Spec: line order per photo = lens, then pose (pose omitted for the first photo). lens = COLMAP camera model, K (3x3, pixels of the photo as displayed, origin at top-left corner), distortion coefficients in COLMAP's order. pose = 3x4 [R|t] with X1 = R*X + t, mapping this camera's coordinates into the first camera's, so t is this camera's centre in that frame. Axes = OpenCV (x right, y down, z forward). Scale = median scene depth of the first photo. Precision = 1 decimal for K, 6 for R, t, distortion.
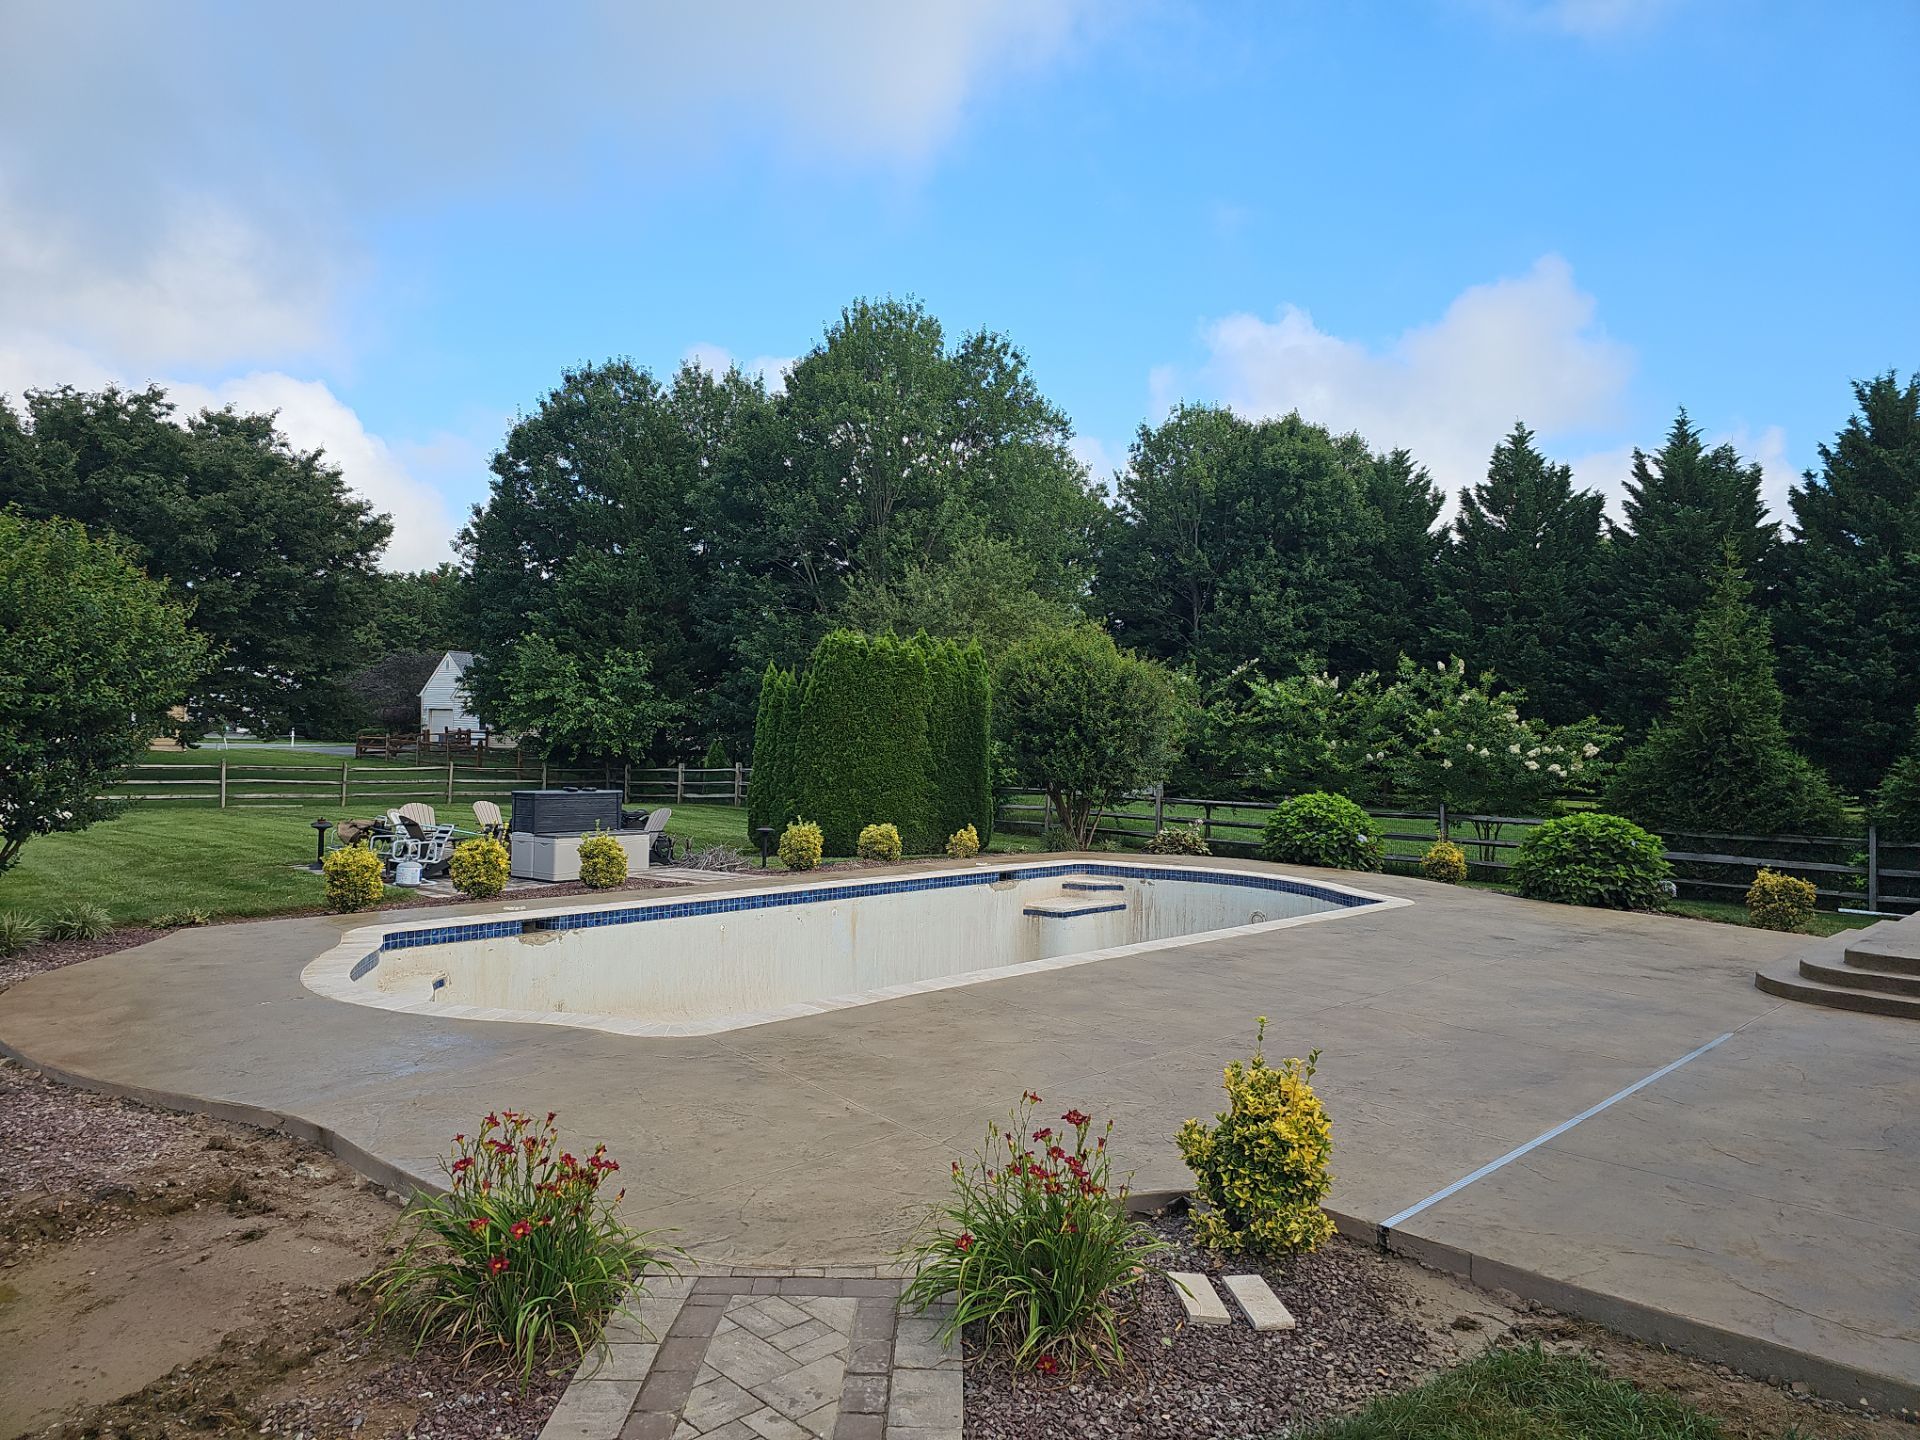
lens RADIAL K [[1255.7, 0, 940.9], [0, 1255.7, 715.4], [0, 0, 1]] dist [0.066347, -0.065550]
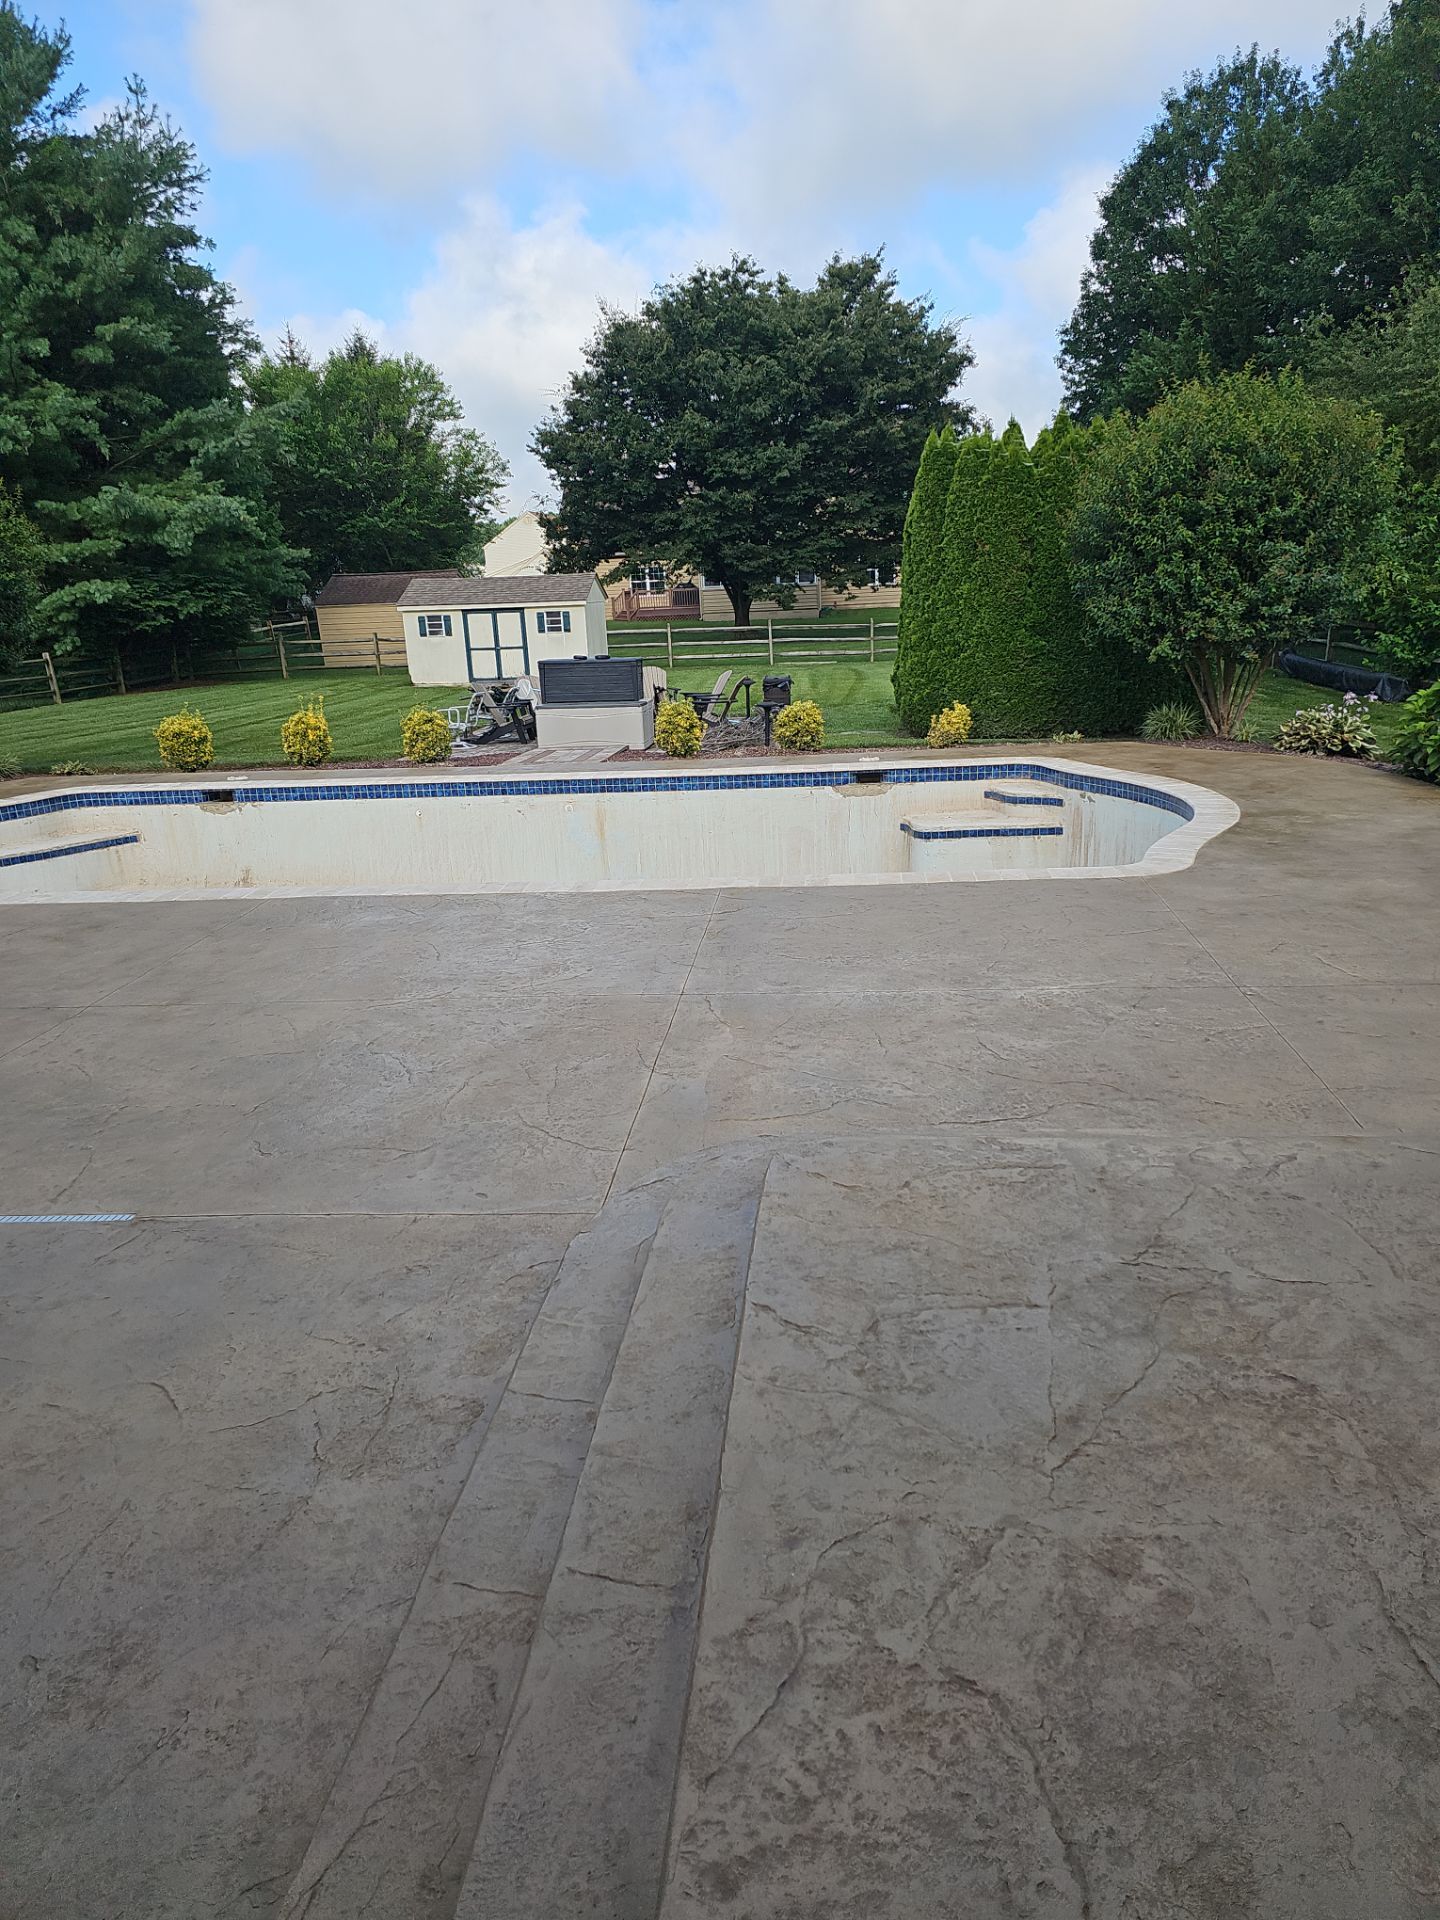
lens RADIAL K [[1255.7, 0, 720.2], [0, 1255.7, 961.9], [0, 0, 1]] dist [0.066347, -0.065550]
pose [[0.634198, 0.173963, -0.753346, 0.552750], [0.068217, 0.957969, 0.278643, 0.018454], [0.770156, -0.228105, 0.595675, 0.441444]]
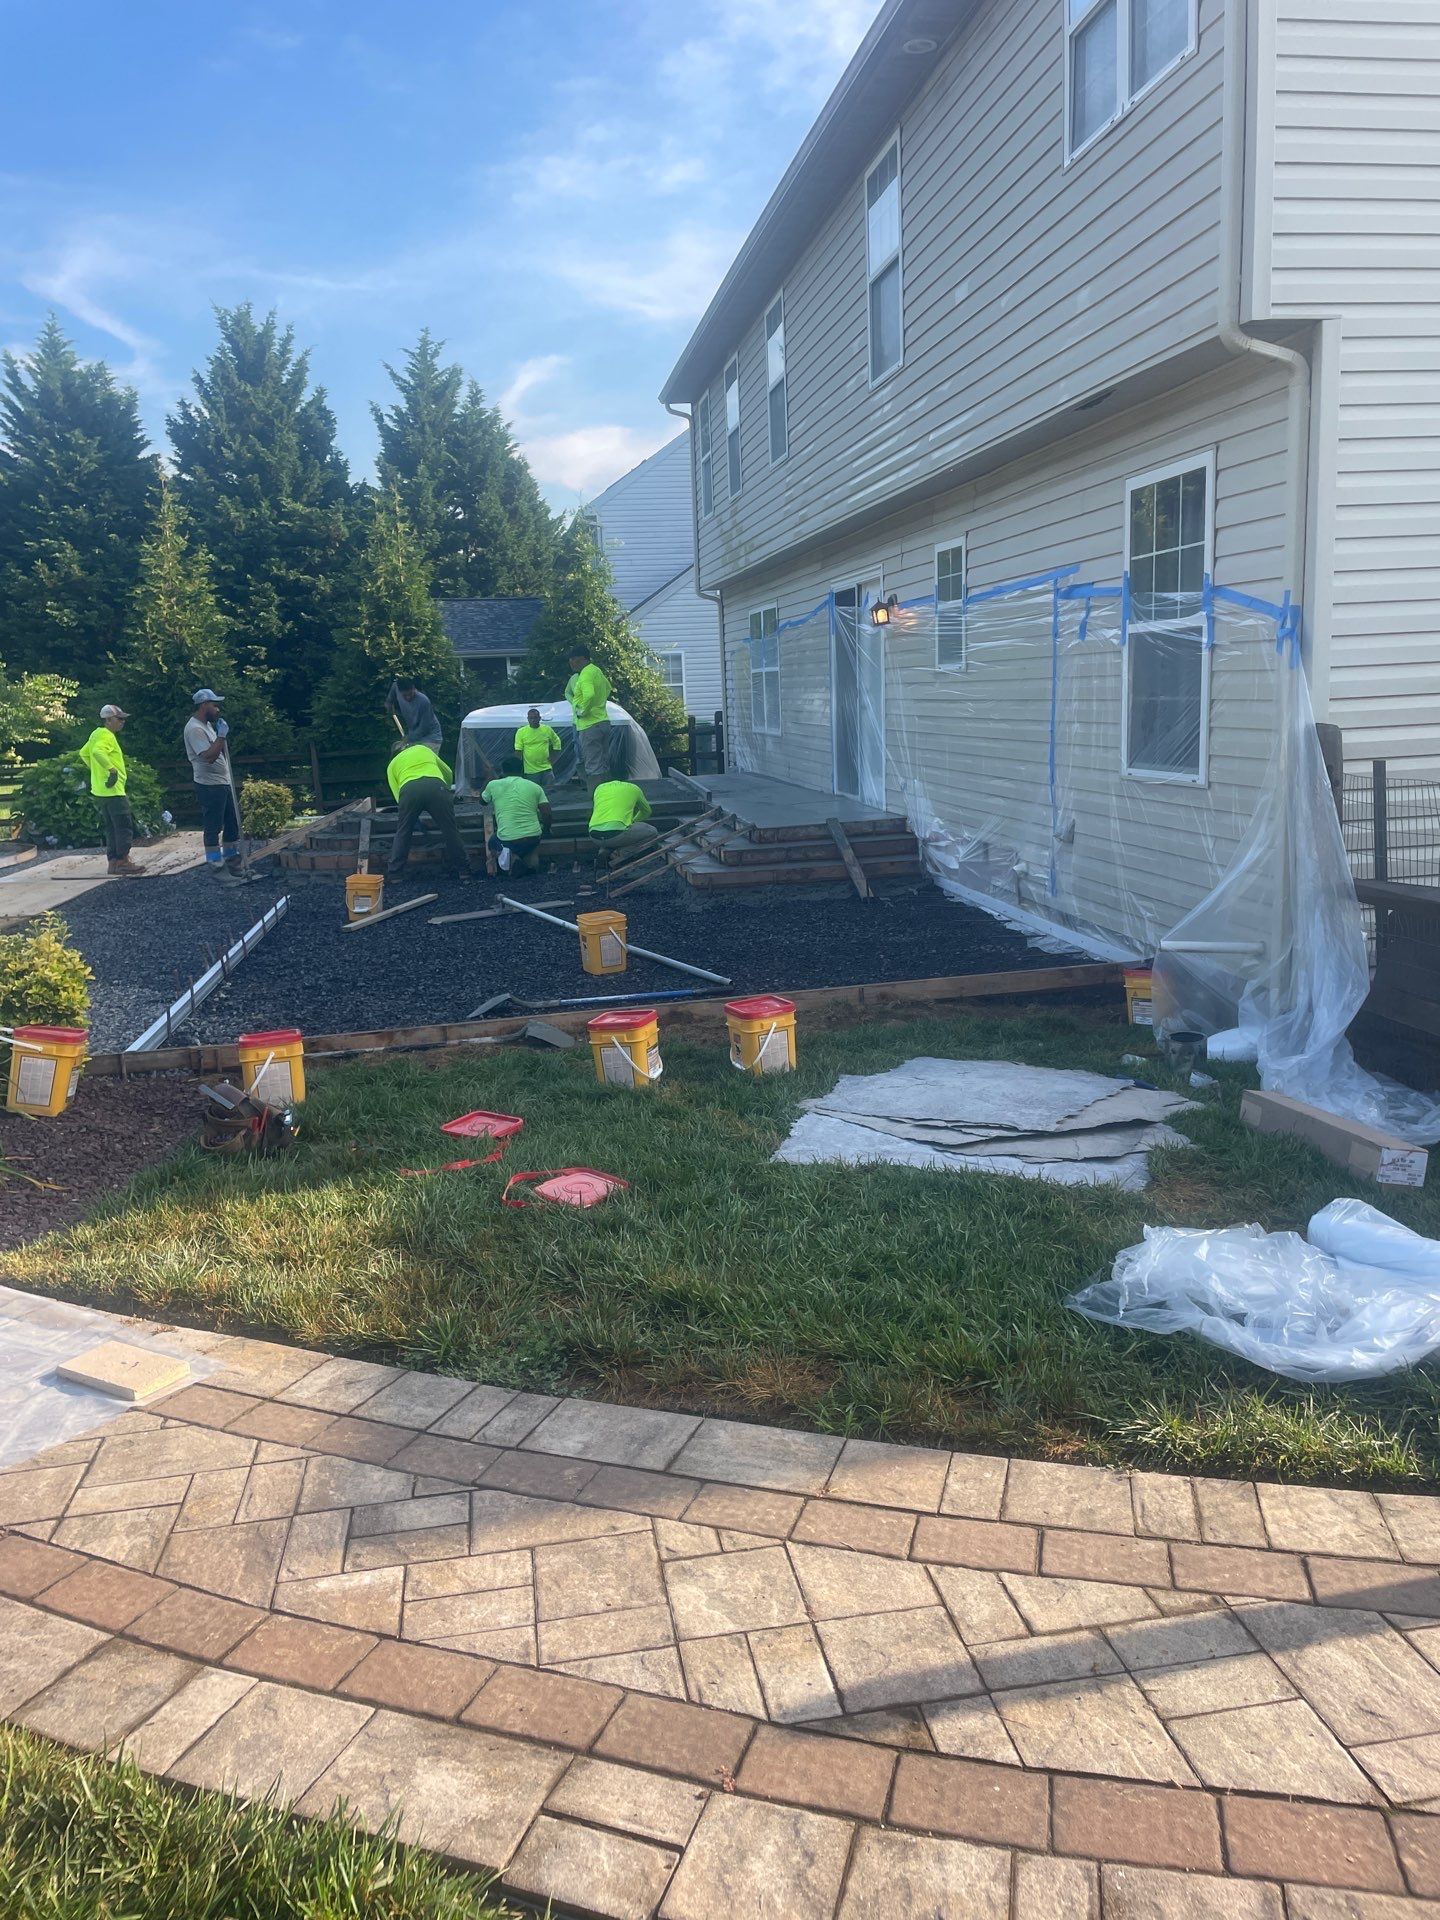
lens RADIAL K [[1517.1, 0, 724.4], [0, 1517.1, 974.8], [0, 0, 1]] dist [0.041865, 0.005744]
pose [[0.579806, -0.194476, 0.791204, -0.138534], [0.052258, 0.977972, 0.202087, 0.032553], [-0.813077, -0.075824, 0.577197, -0.070244]]
